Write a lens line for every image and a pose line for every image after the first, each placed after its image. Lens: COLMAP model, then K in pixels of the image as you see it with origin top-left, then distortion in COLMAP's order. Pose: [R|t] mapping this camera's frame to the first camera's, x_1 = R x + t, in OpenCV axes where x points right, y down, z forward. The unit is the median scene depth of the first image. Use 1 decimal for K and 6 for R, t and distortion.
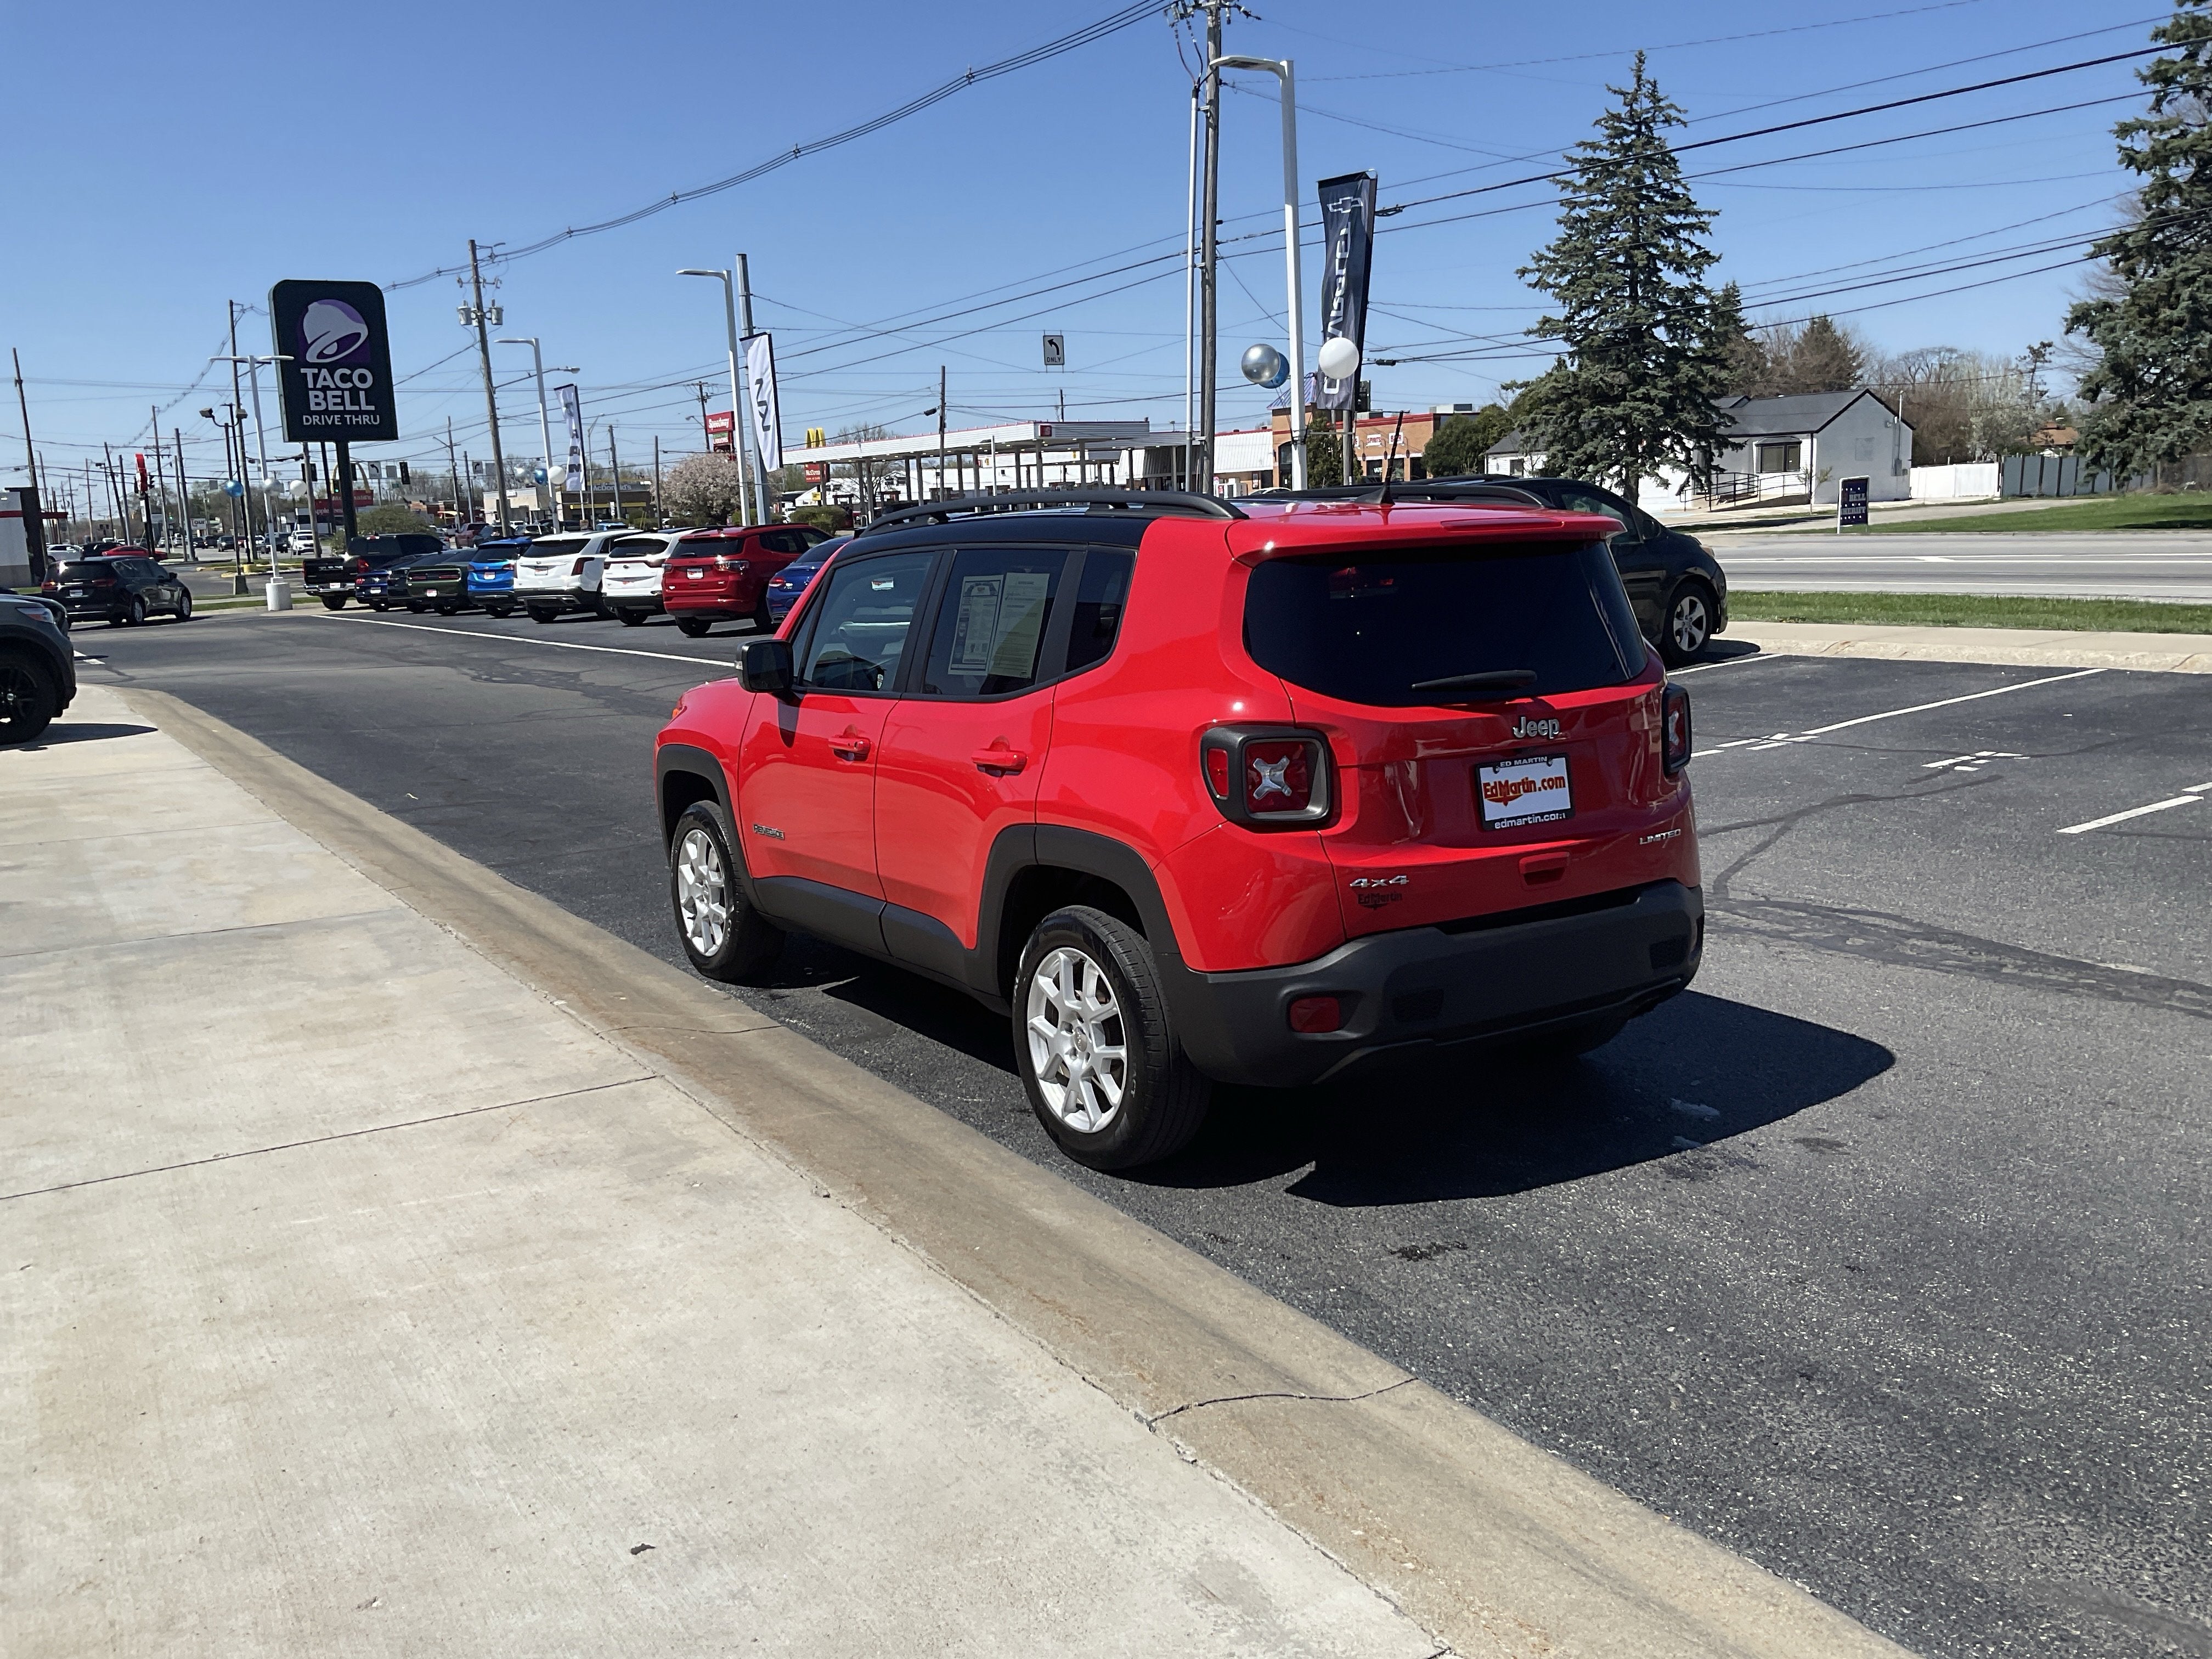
lens RADIAL K [[1818.5, 0, 1099.7], [0, 1818.5, 833.5], [0, 0, 1]] dist [0.080037, -0.159767]
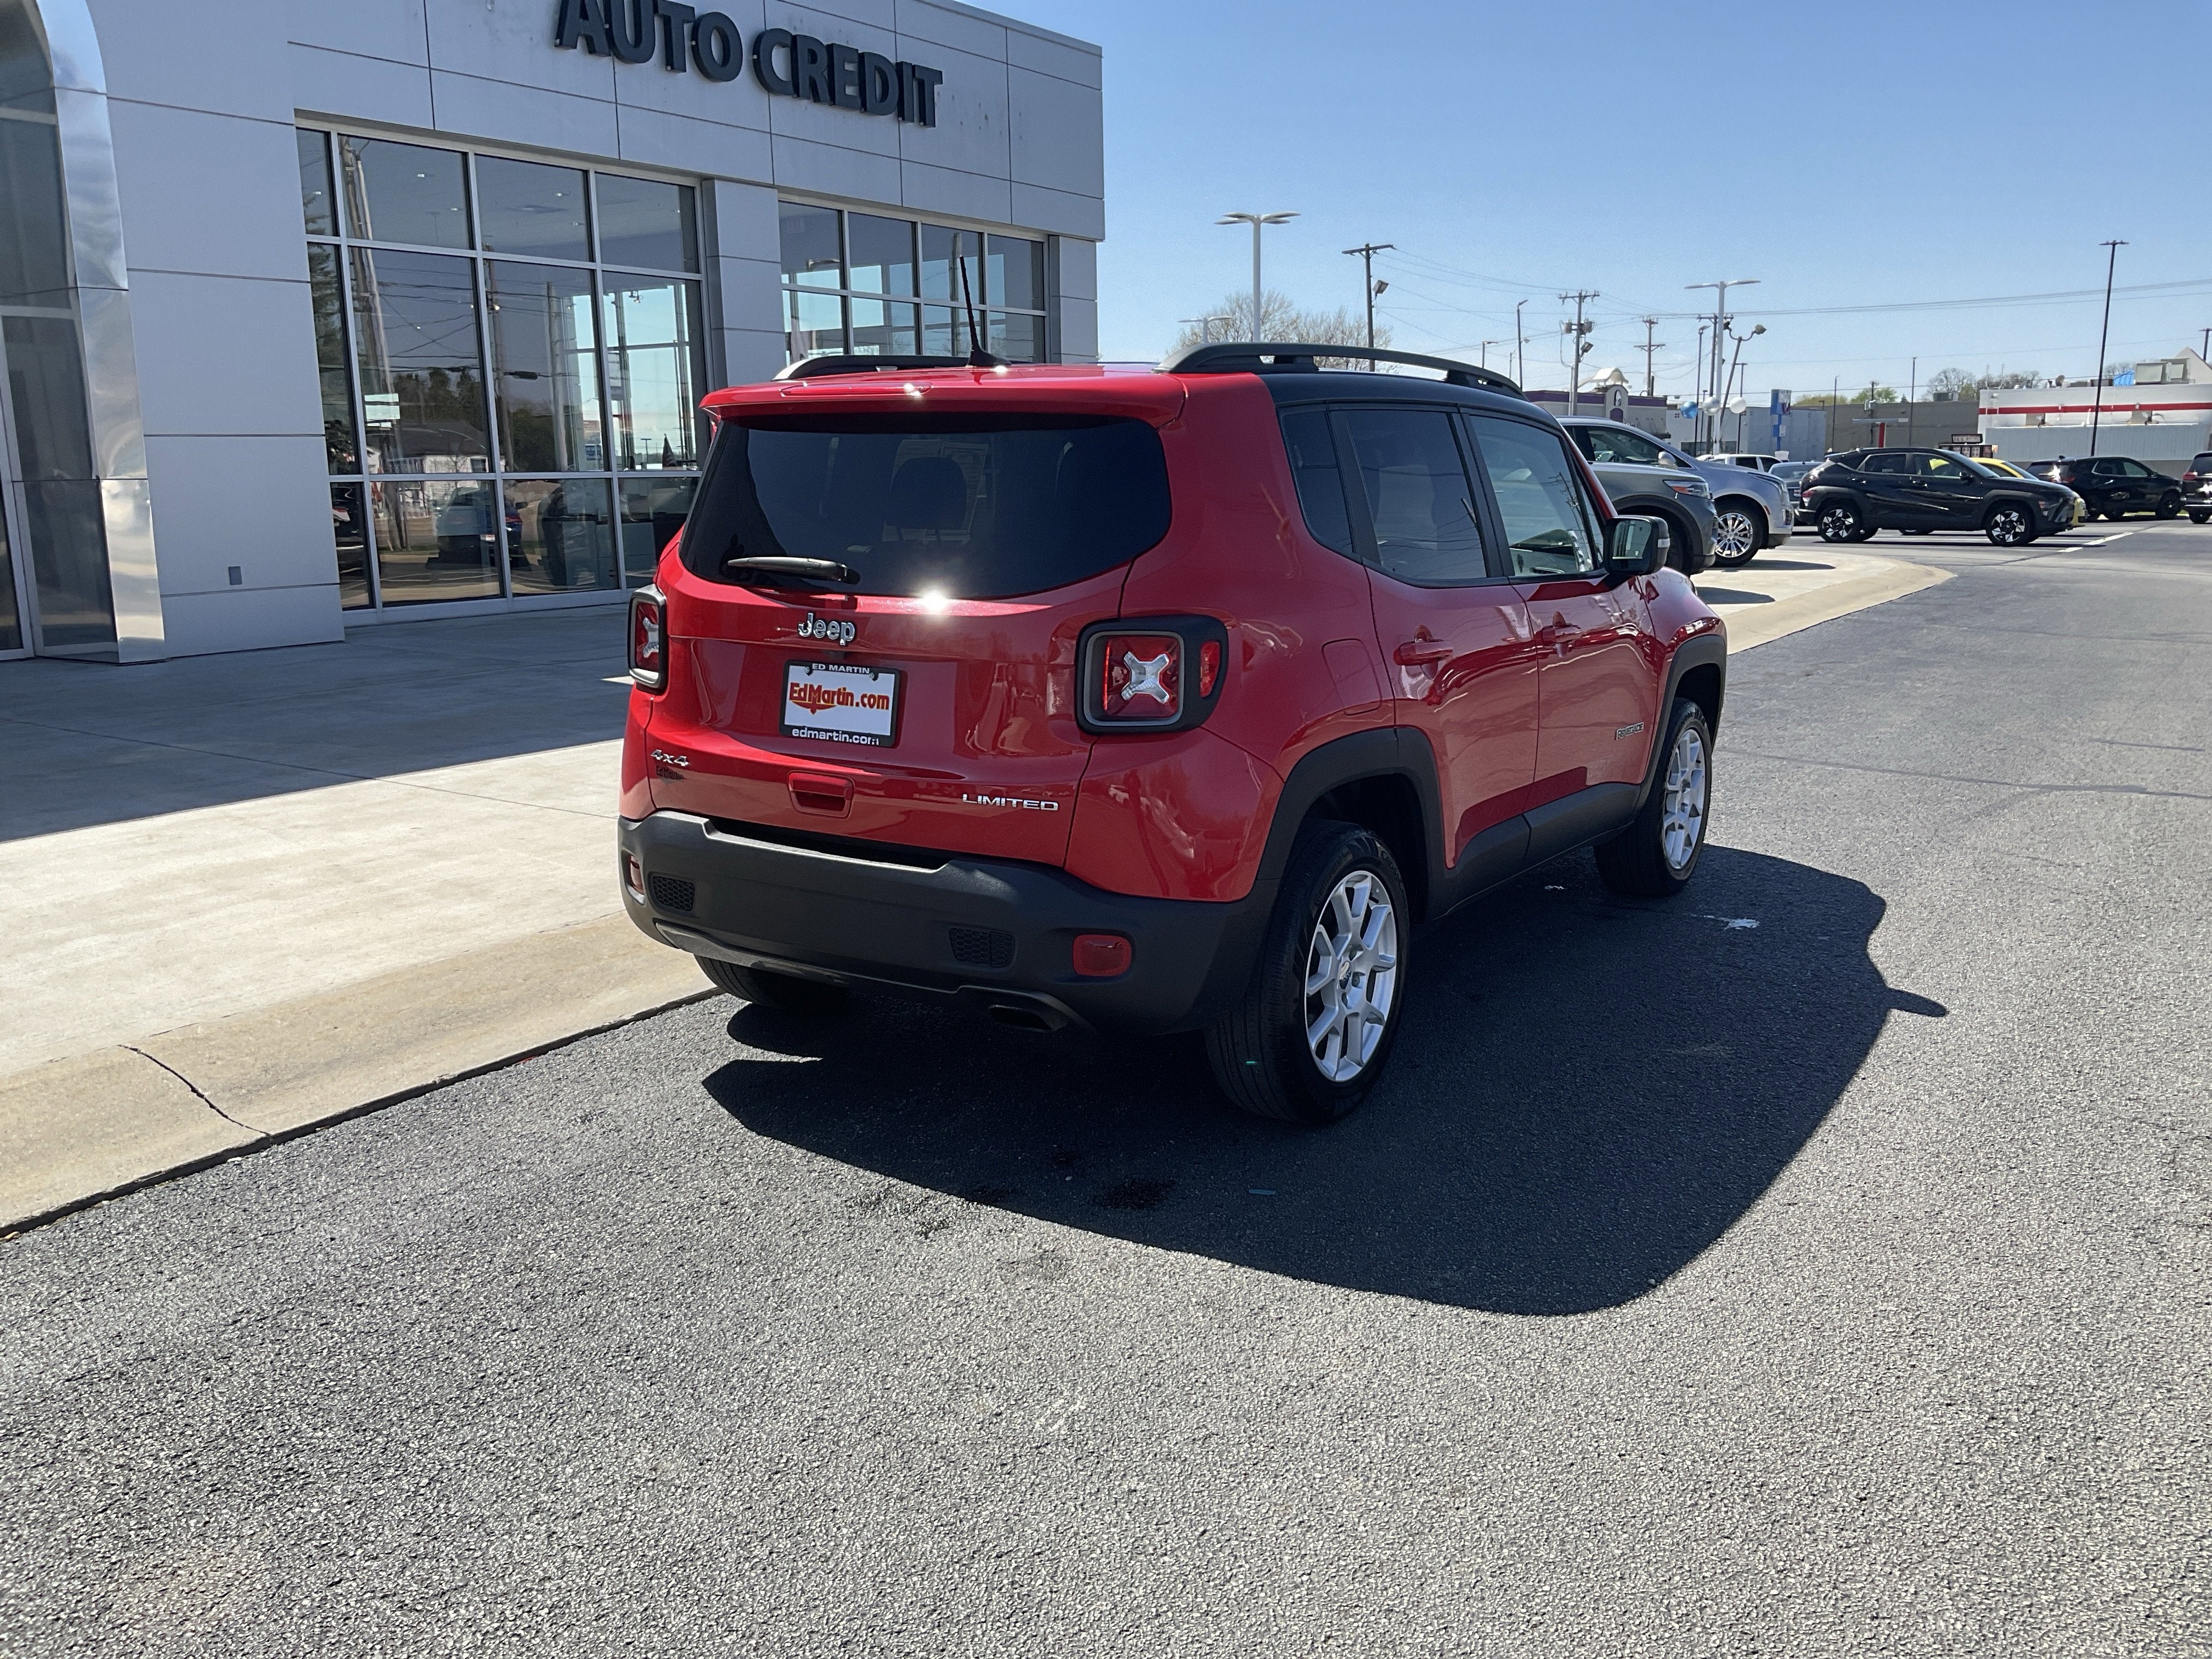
lens RADIAL K [[1818.5, 0, 1099.0], [0, 1818.5, 835.0], [0, 0, 1]] dist [0.080037, -0.159767]
pose [[0.402555, 0.214392, -0.889936, 0.955603], [-0.161623, 0.973560, 0.161429, -0.108886], [0.901015, 0.078850, 0.426562, 0.672496]]
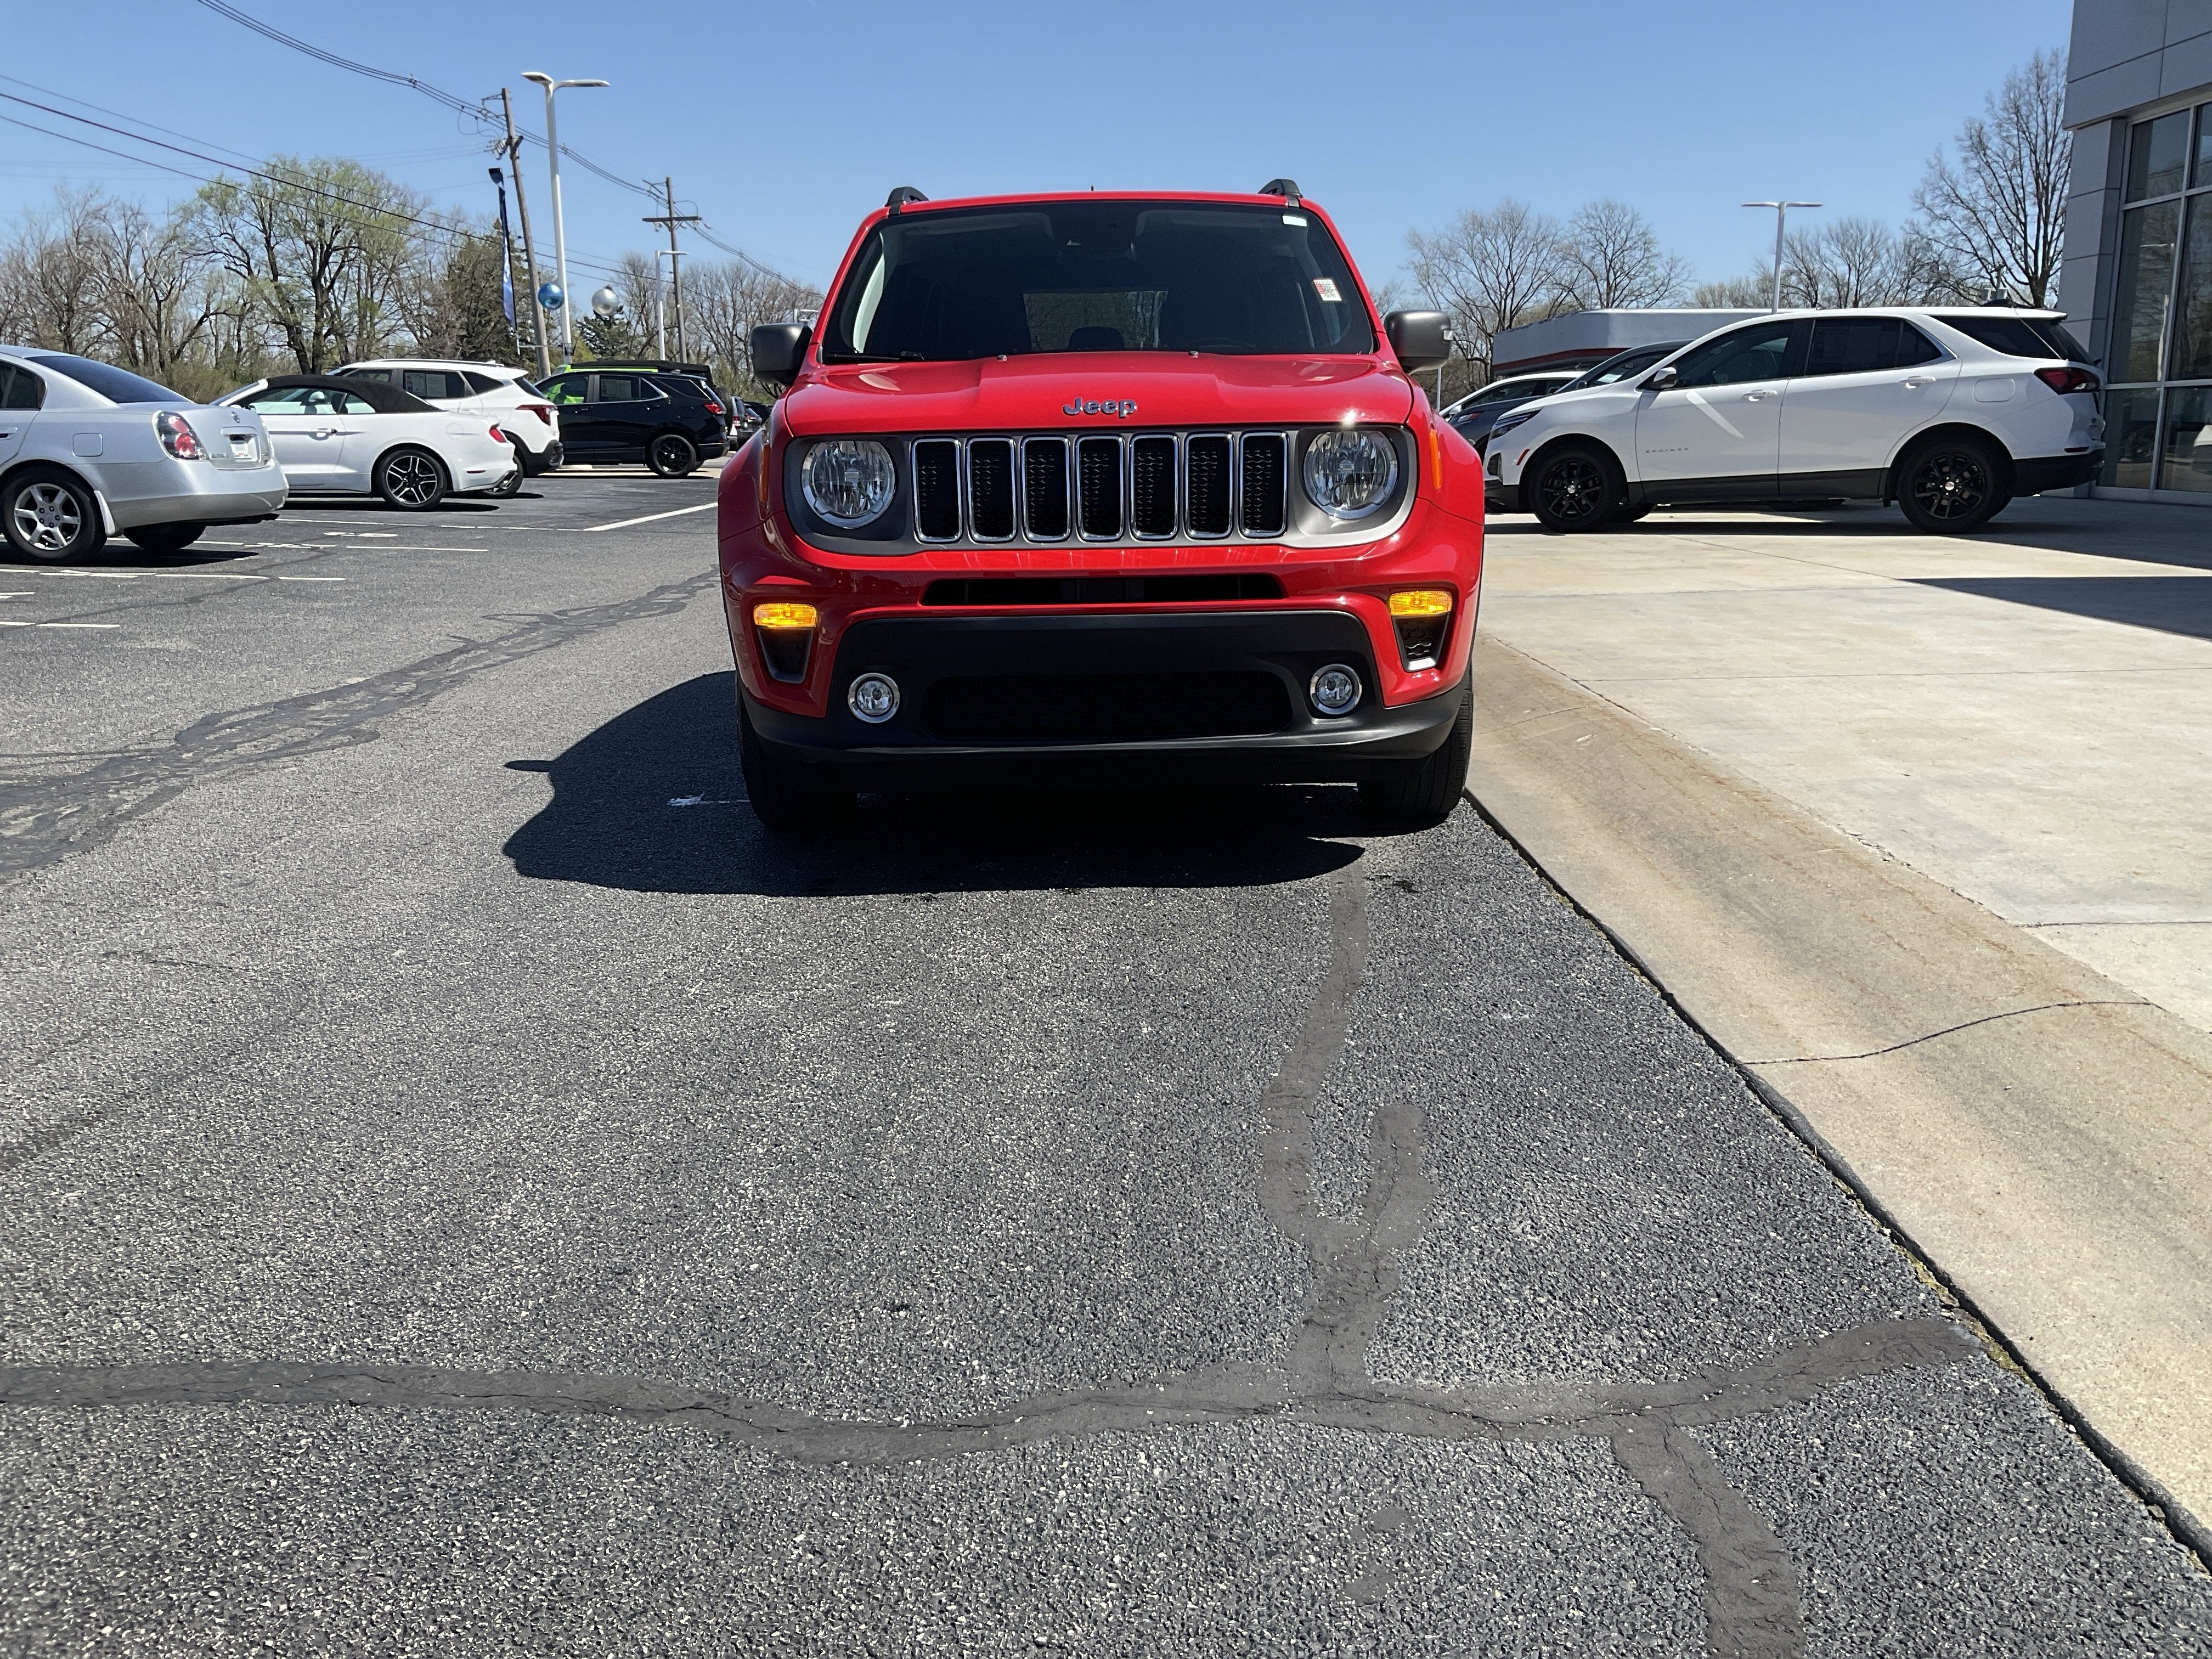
lens RADIAL K [[1818.5, 0, 1102.4], [0, 1818.5, 854.9], [0, 0, 1]] dist [0.080037, -0.159767]
pose [[-0.836451, -0.081229, 0.541988, -0.670310], [0.131725, 0.930165, 0.342698, -0.221046], [-0.531975, 0.358044, -0.767338, 2.226830]]
